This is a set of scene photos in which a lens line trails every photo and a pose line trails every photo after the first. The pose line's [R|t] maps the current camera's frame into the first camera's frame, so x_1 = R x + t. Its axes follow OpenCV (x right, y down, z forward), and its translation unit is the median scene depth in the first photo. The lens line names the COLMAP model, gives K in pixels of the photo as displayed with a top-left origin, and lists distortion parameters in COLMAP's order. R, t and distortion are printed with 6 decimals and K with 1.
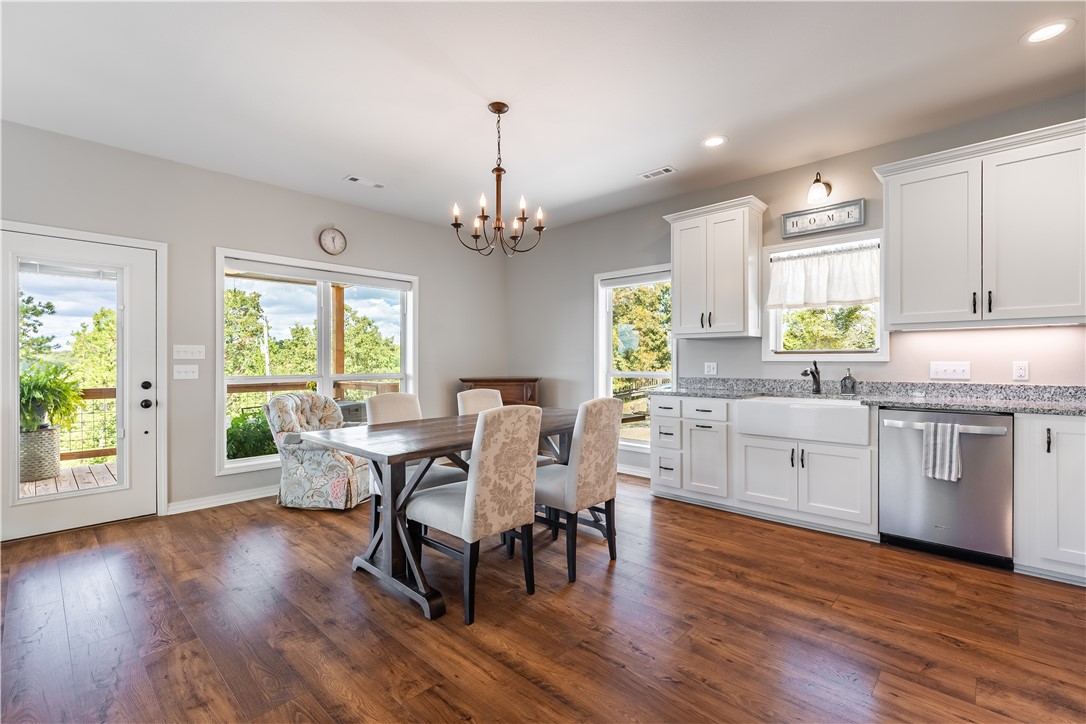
lens RADIAL K [[480.3, 0, 543.0], [0, 480.3, 362.0], [0, 0, 1]] dist [-0.001370, -0.000207]
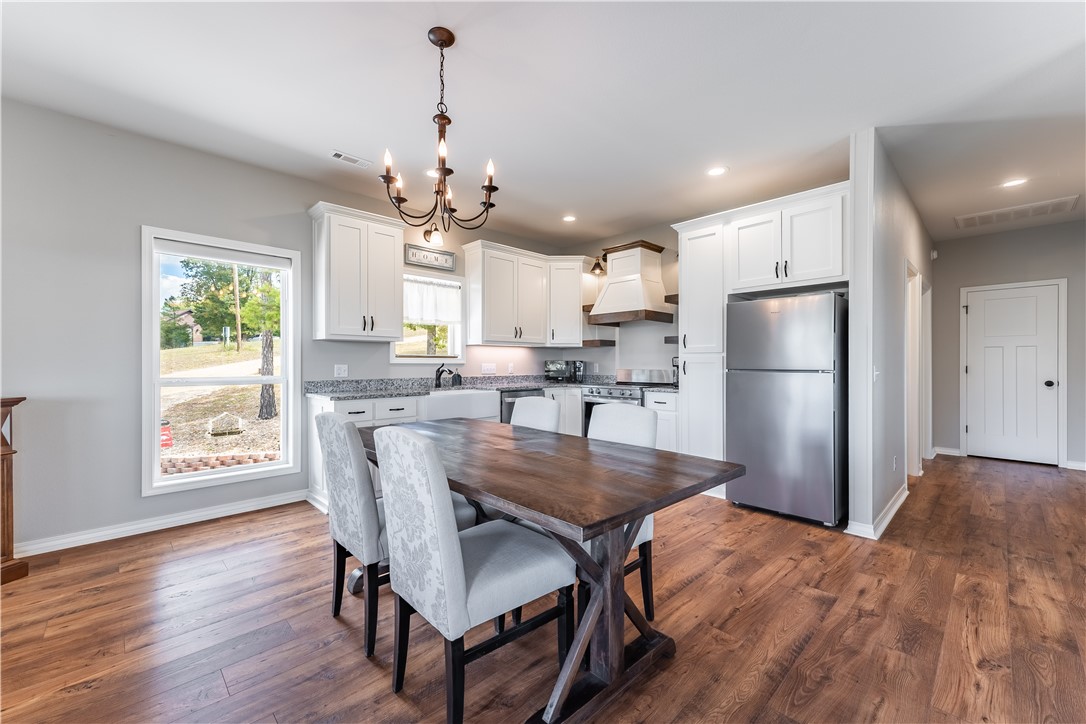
lens RADIAL K [[436.9, 0, 540.0], [0, 436.9, 364.7], [0, 0, 1]] dist [0.012089, 0.000071]
pose [[0.050632, -0.001986, 0.998715, -0.760344], [0.001988, 0.999996, 0.001888, -0.000016], [-0.998715, 0.001890, 0.050636, 0.767102]]
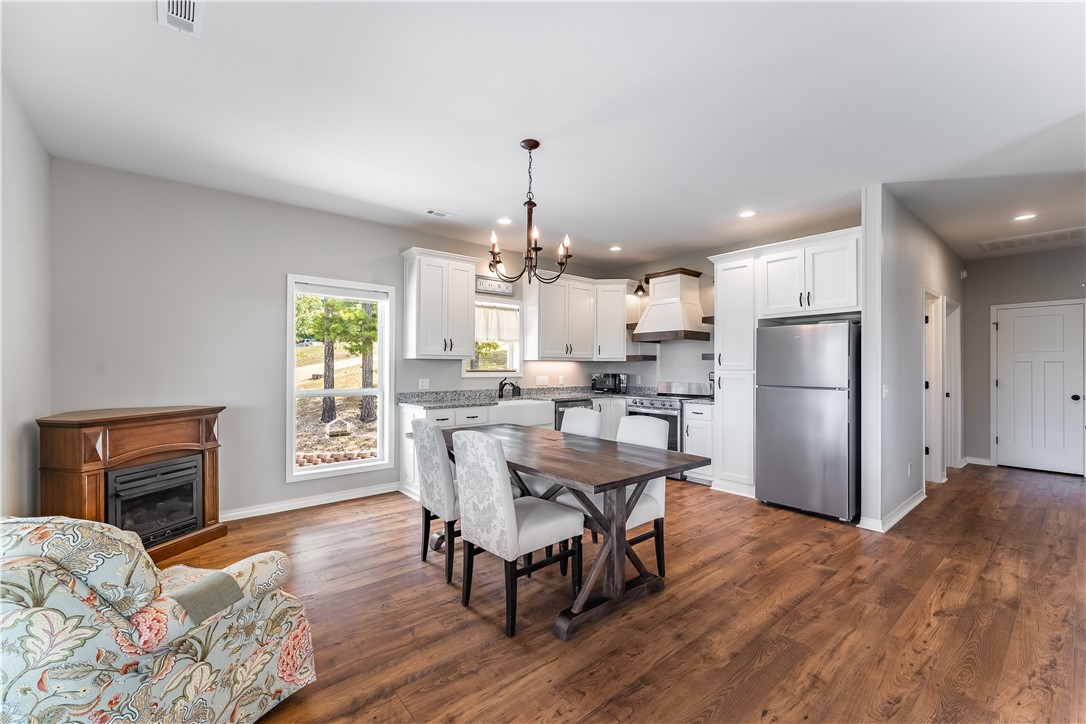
lens RADIAL K [[445.7, 0, 540.7], [0, 445.7, 368.1], [0, 0, 1]] dist [0.001759, 0.000109]
pose [[0.126019, 0.000806, 0.992028, -1.006477], [-0.000283, 1.000000, -0.000777, -0.035512], [-0.992028, -0.000183, 0.126019, 0.812071]]
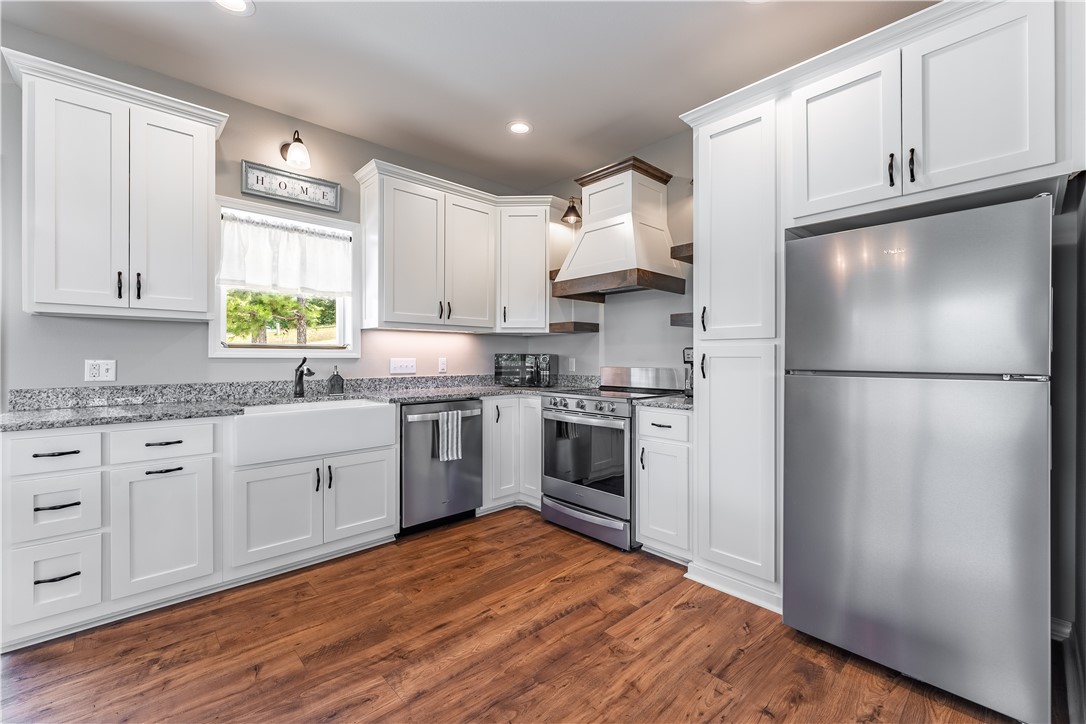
lens RADIAL K [[453.4, 0, 544.8], [0, 453.4, 358.2], [0, 0, 1]] dist [0.001376, 0.000104]
pose [[0.068320, -0.000838, 0.997663, -0.216108], [0.000224, 1.000000, 0.000824, -0.001631], [-0.997663, 0.000168, 0.068320, 0.616933]]
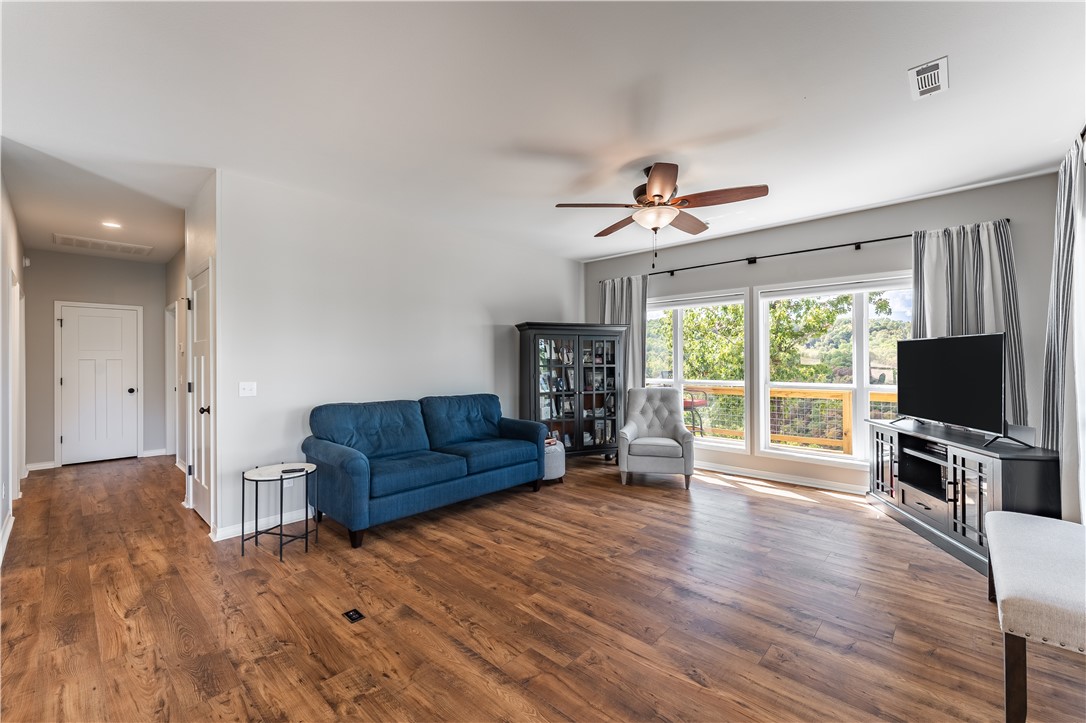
lens RADIAL K [[450.0, 0, 540.9], [0, 450.0, 357.7], [0, 0, 1]] dist [0.000495, -0.000331]
pose [[-0.999935, 0.011391, -0.000646, -0.867891], [0.011395, 0.999916, -0.006245, -0.037024], [0.000575, -0.006252, -0.999980, 0.992794]]
